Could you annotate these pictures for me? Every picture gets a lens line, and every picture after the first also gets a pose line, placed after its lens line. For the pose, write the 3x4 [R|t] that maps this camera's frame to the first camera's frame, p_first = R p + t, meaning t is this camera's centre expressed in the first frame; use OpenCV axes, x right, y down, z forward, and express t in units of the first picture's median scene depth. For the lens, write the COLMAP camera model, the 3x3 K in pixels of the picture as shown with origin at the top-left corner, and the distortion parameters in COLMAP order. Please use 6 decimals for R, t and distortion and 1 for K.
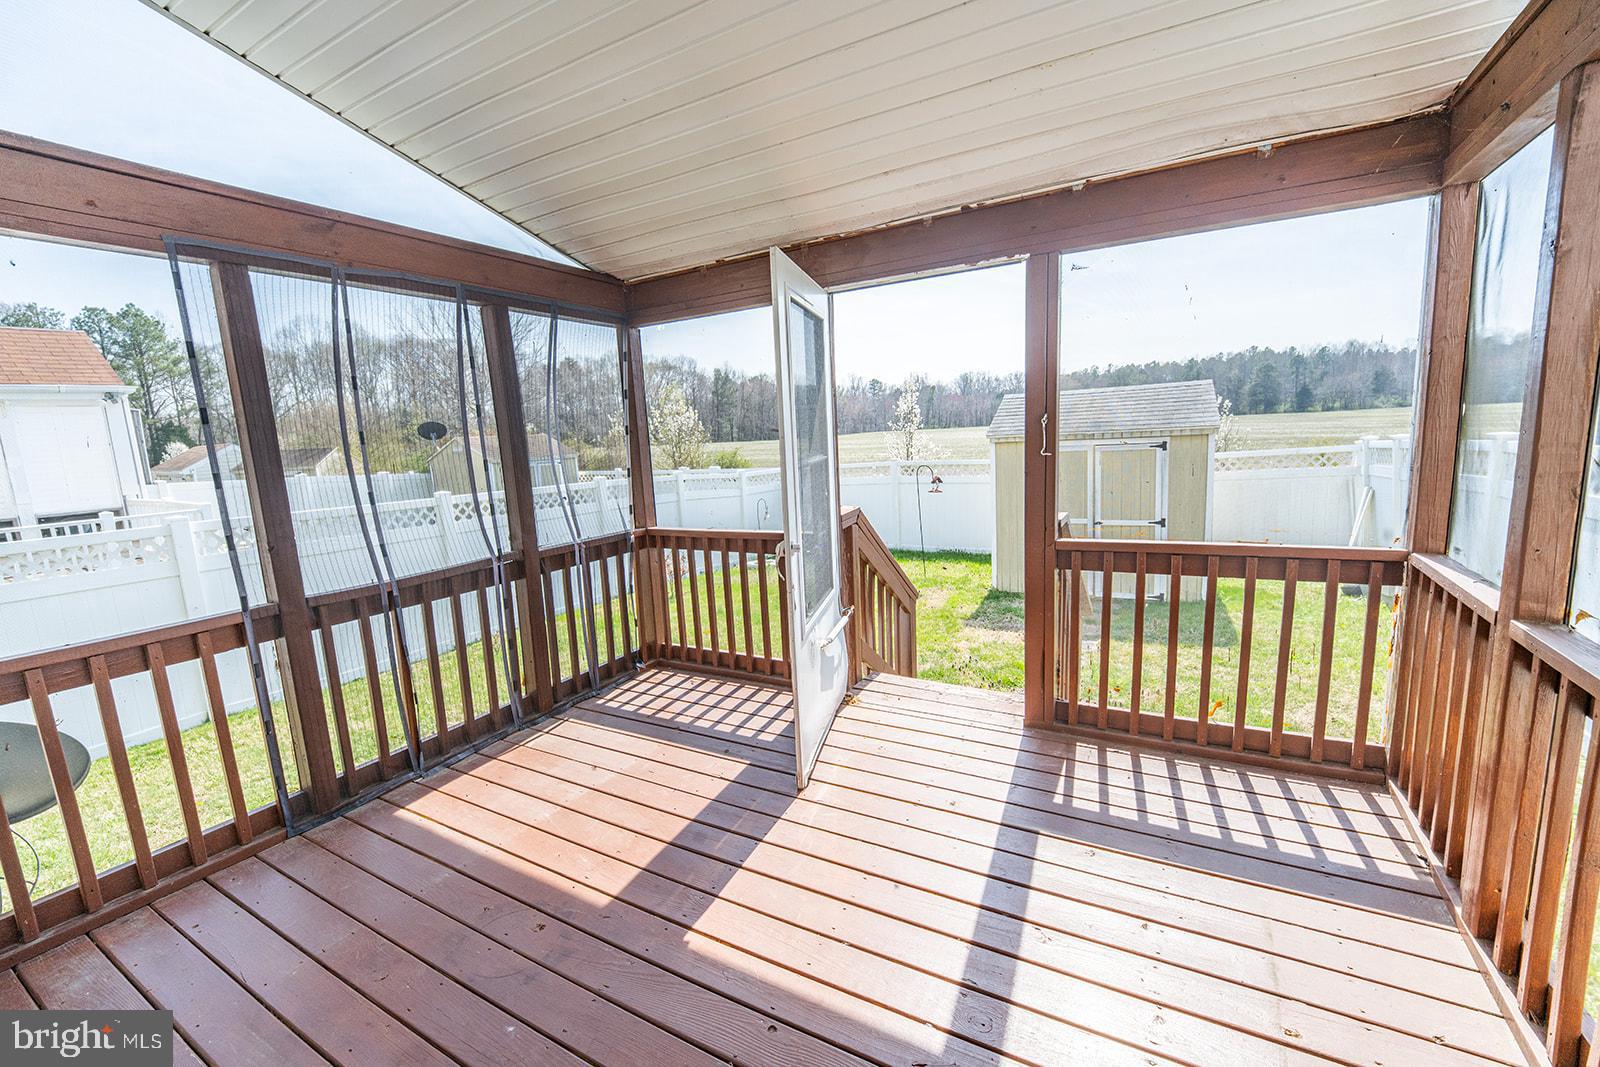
lens RADIAL K [[664.4, 0, 799.6], [0, 664.4, 532.4], [0, 0, 1]] dist [-0.013581, -0.000739]
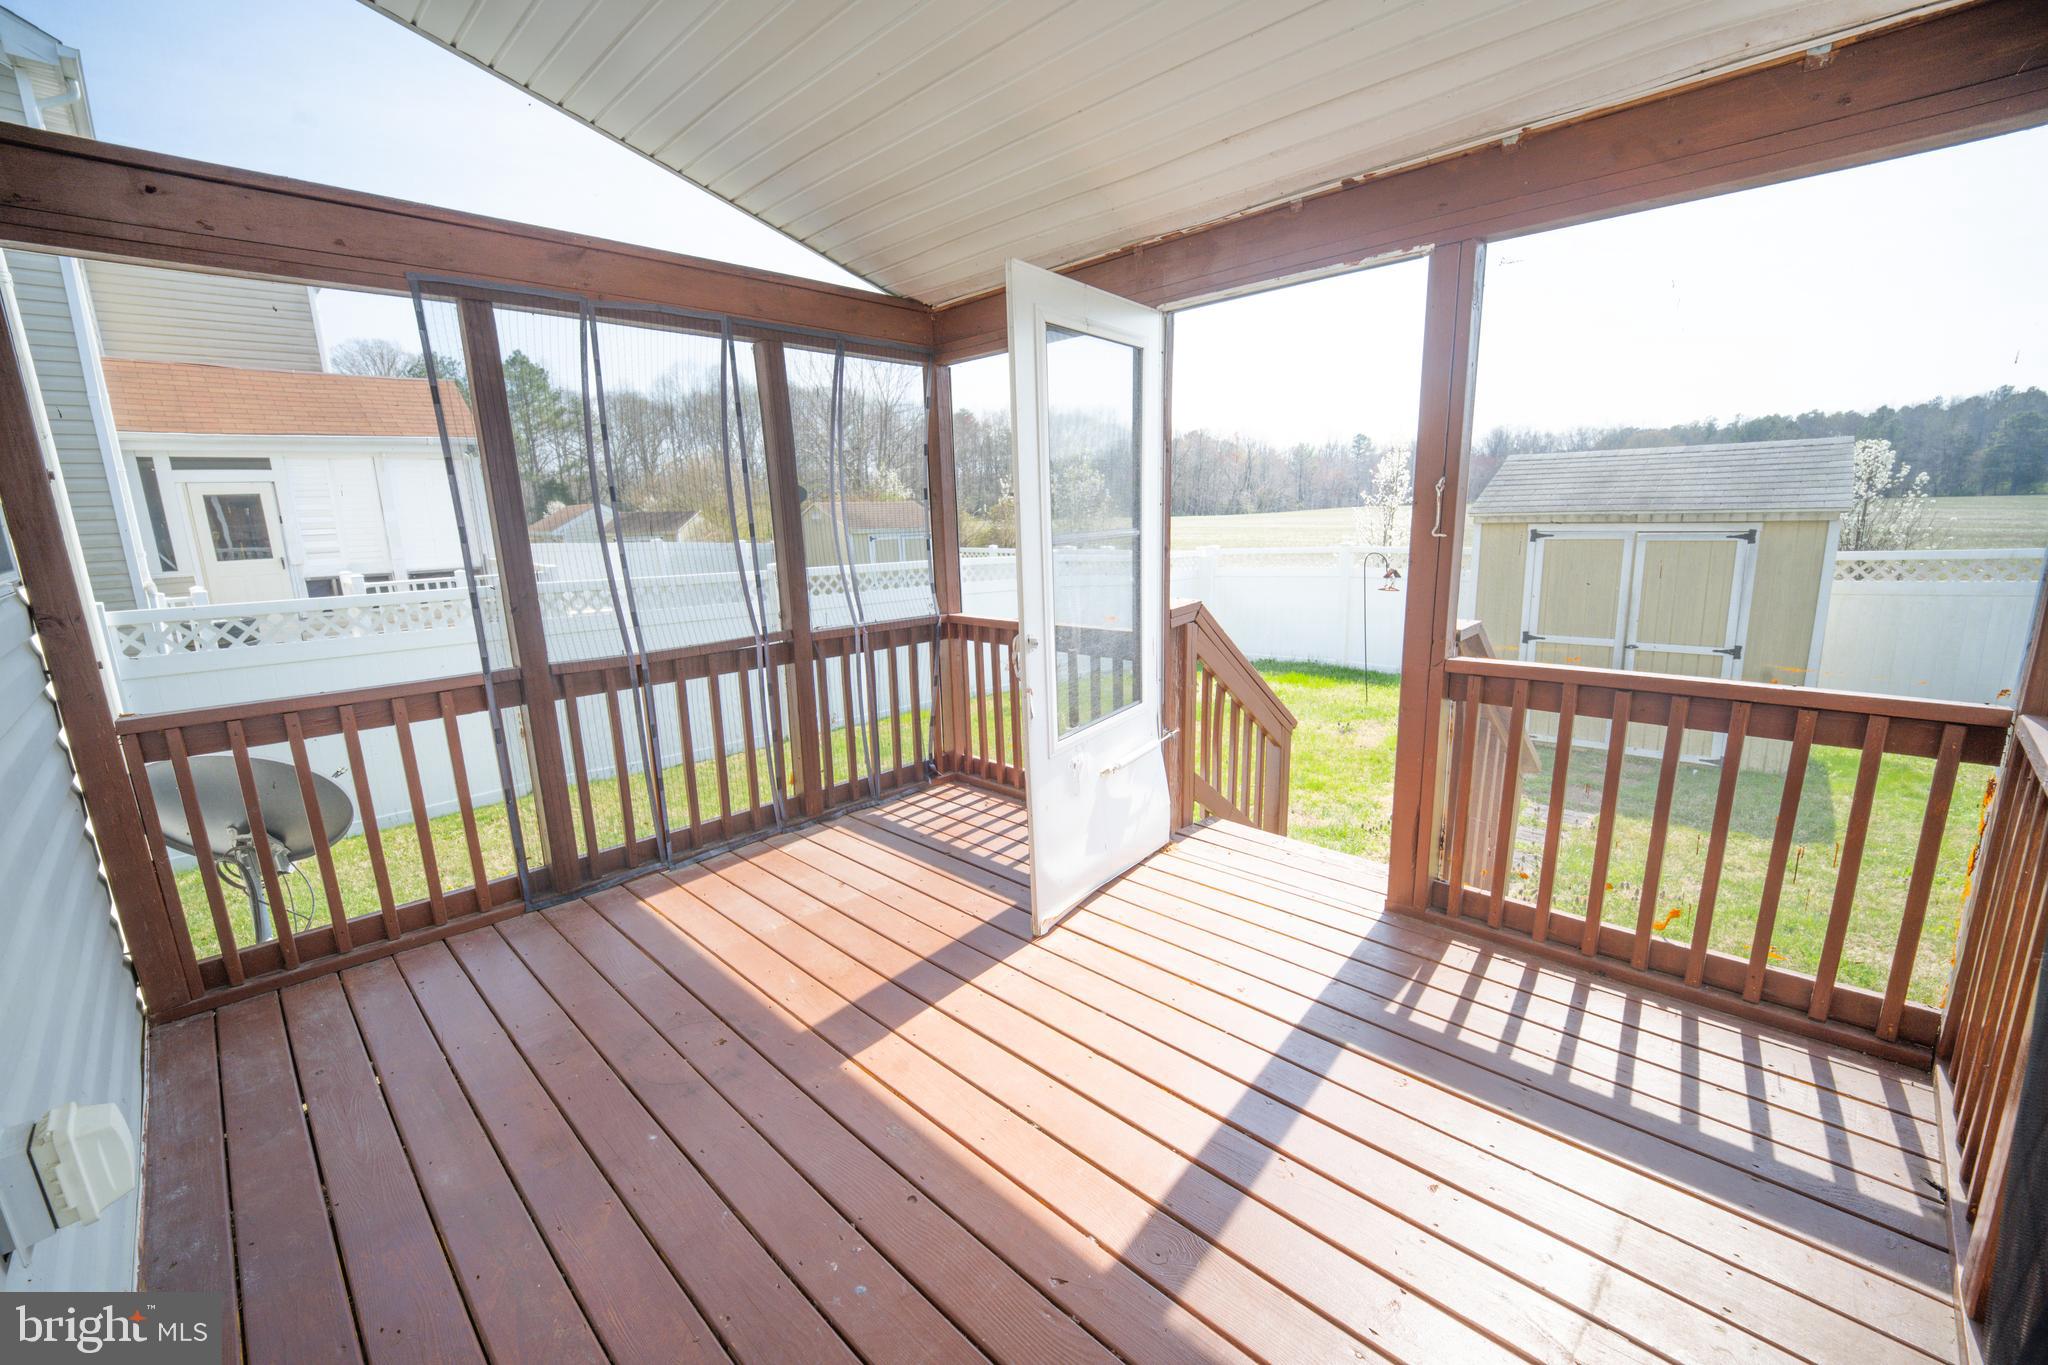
lens RADIAL K [[835.6, 0, 1019.5], [0, 835.6, 686.7], [0, 0, 1]] dist [-0.005538, -0.005902]
pose [[0.965556, 0.075485, -0.249005, 0.162307], [-0.058963, 0.995575, 0.073165, 0.003422], [0.253426, -0.055963, 0.965735, 0.017931]]
